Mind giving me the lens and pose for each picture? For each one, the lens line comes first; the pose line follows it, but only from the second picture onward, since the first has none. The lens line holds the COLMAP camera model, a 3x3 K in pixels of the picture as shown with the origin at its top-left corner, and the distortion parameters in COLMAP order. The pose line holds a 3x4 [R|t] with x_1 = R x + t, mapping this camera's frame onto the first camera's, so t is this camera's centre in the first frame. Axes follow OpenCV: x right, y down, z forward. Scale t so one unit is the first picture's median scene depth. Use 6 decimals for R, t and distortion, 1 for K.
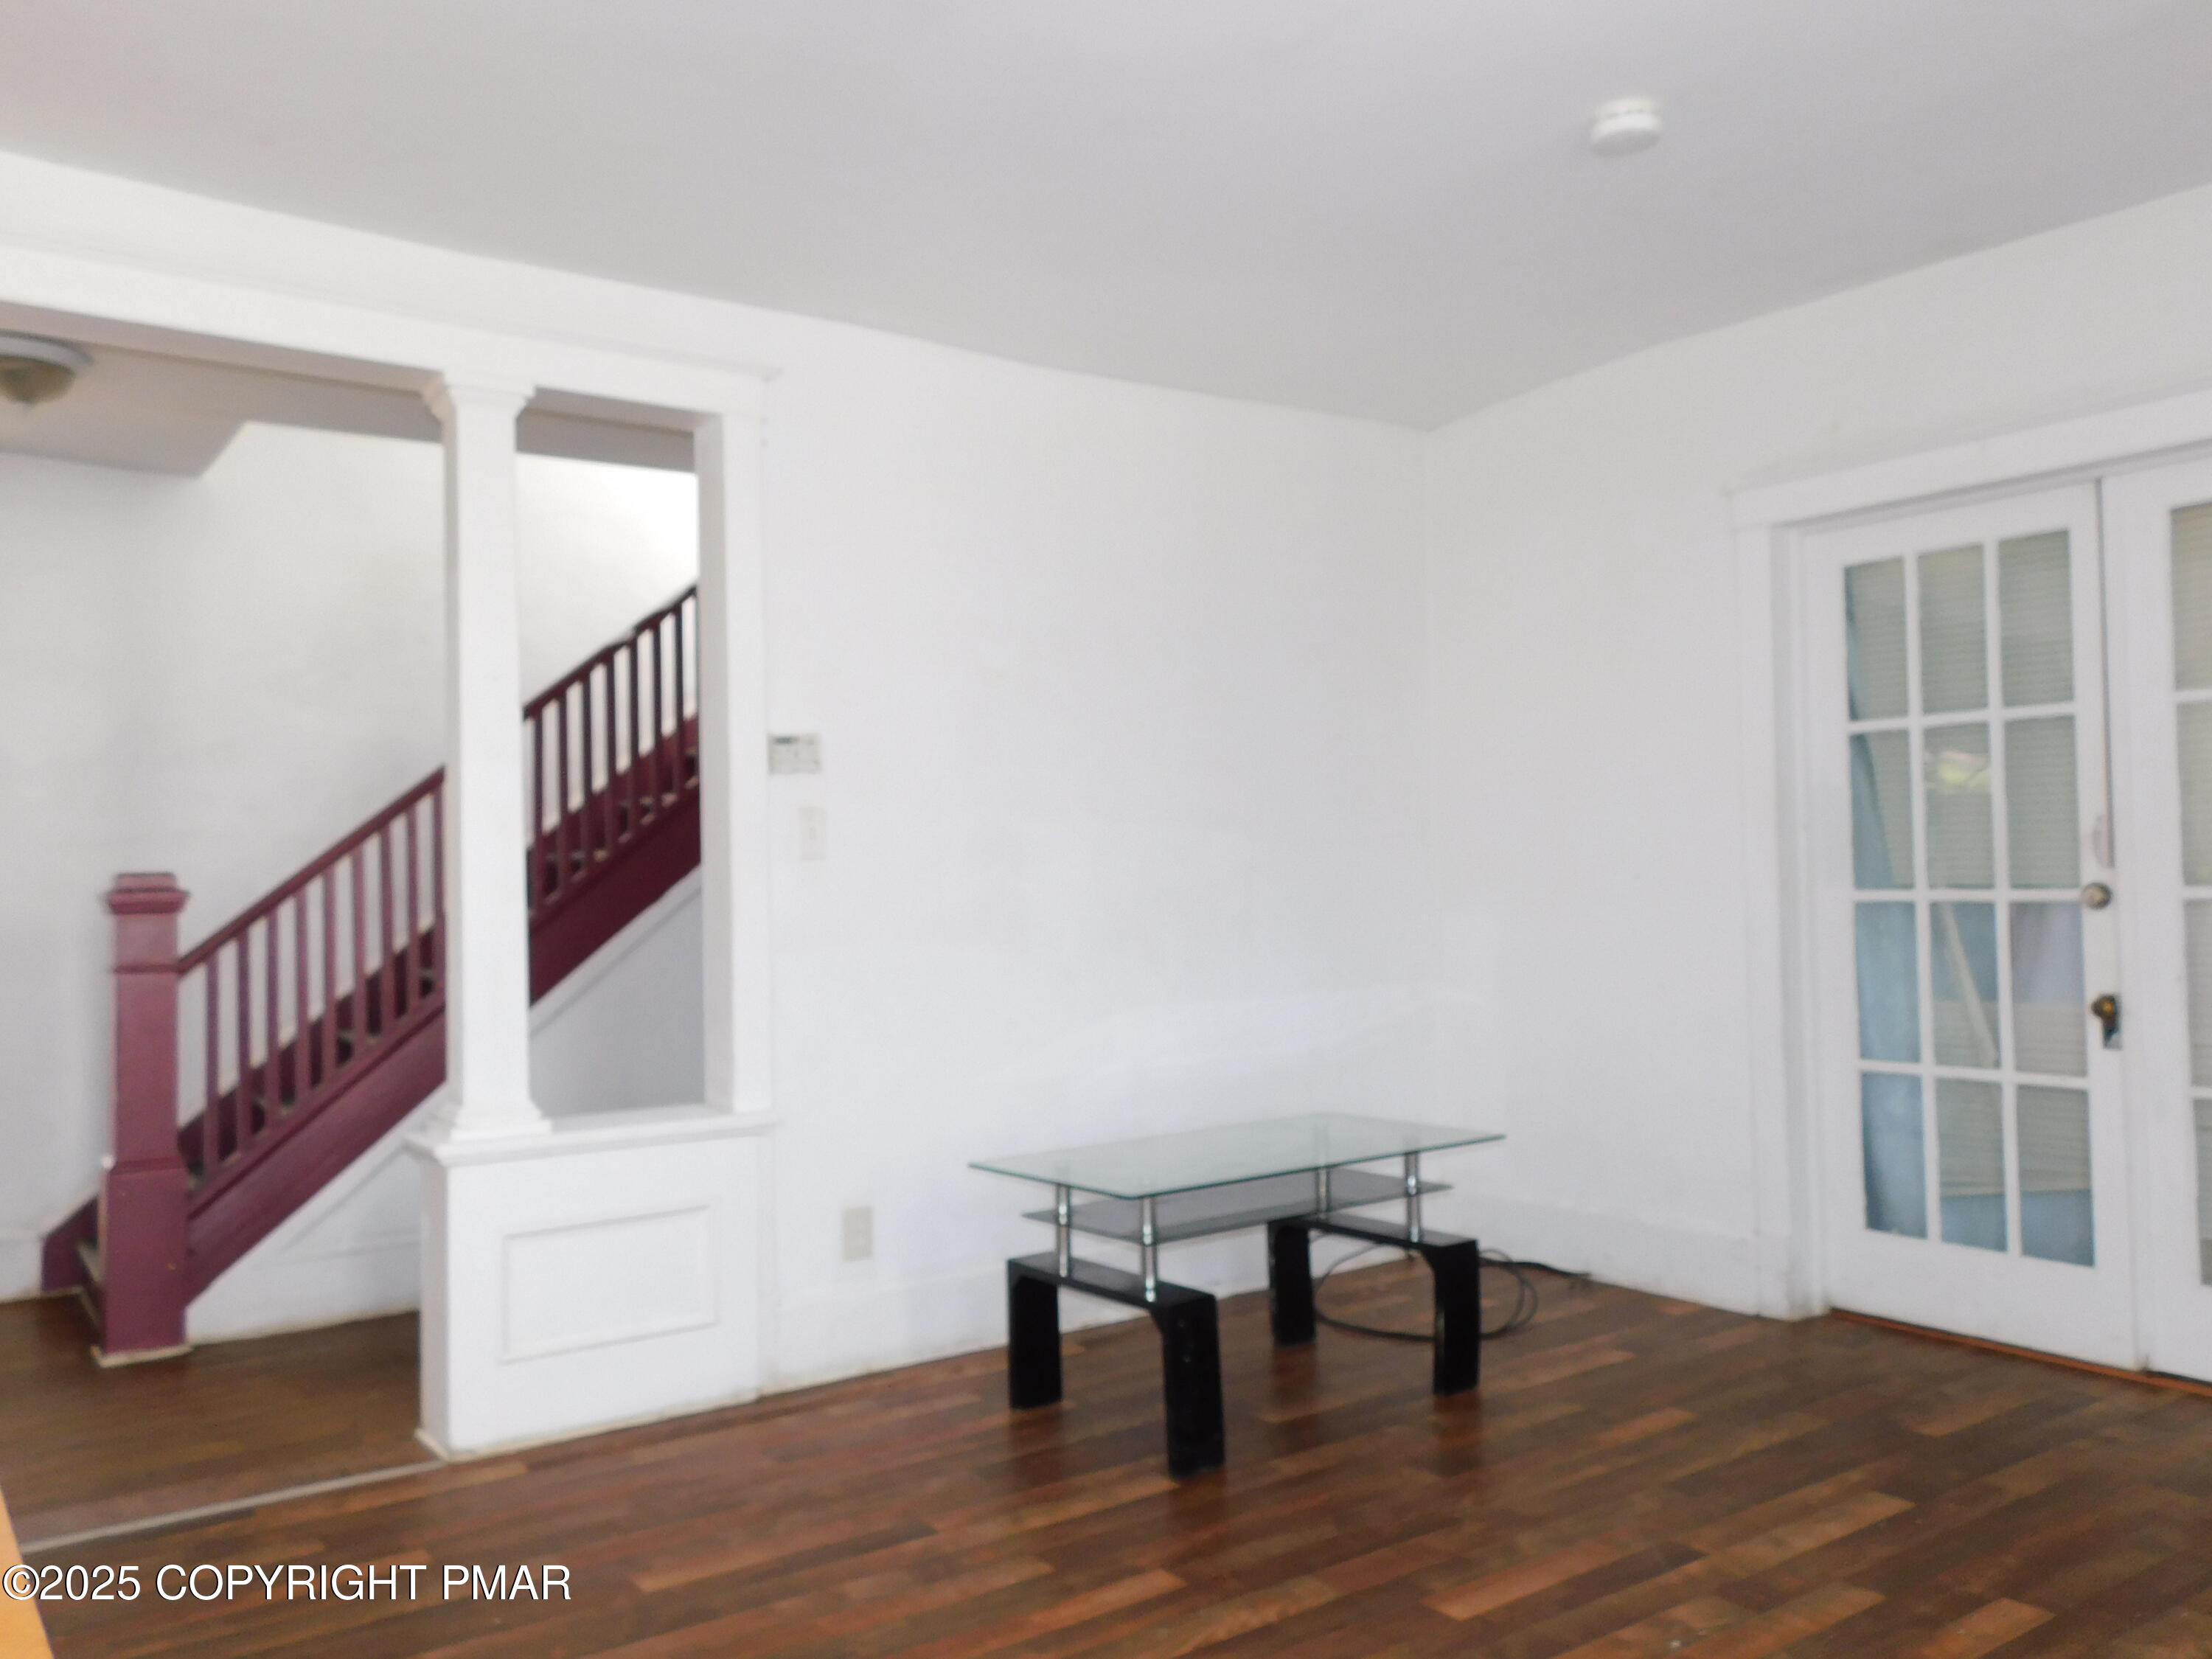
lens RADIAL K [[1611.9, 0, 1106.1], [0, 1611.9, 830.3], [0, 0, 1]] dist [-0.019265, 0.015852]
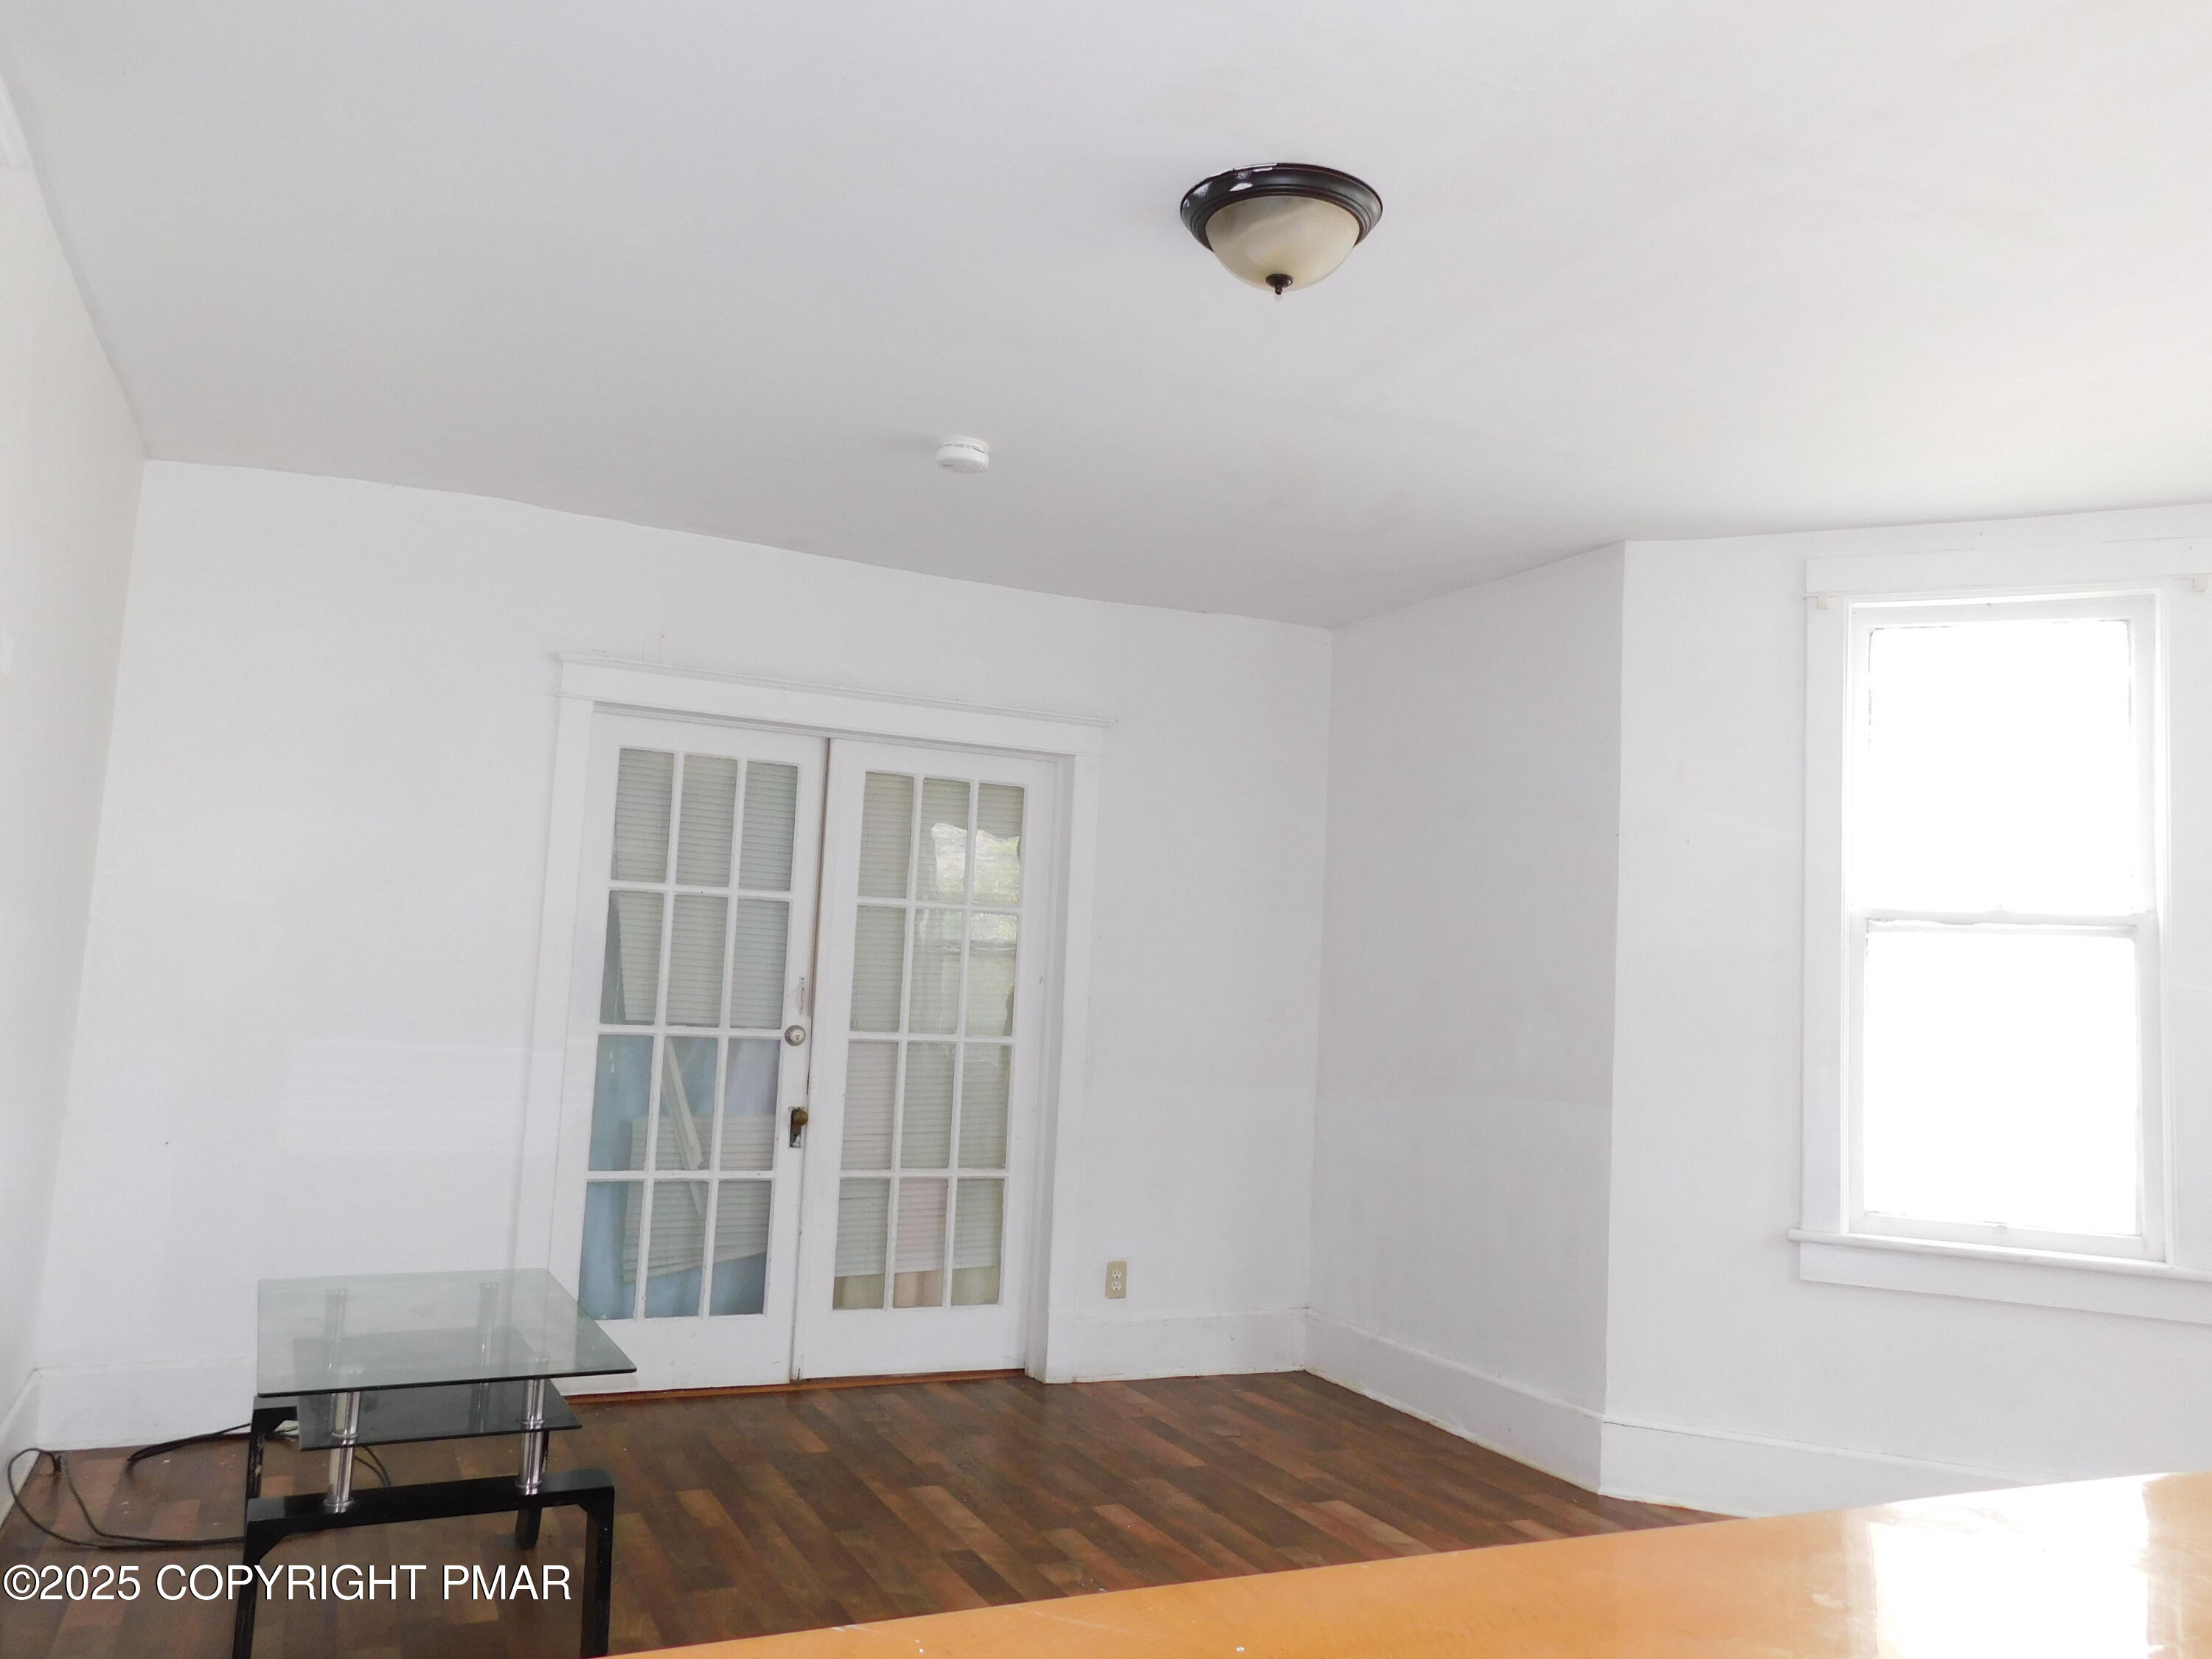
lens RADIAL K [[1611.9, 0, 1096.3], [0, 1611.9, 832.9], [0, 0, 1]] dist [-0.019265, 0.015852]
pose [[0.225473, 0.128123, 0.965788, -0.684232], [-0.077747, 0.990520, -0.113253, 0.004845], [-0.971142, -0.049552, 0.233297, 0.441174]]
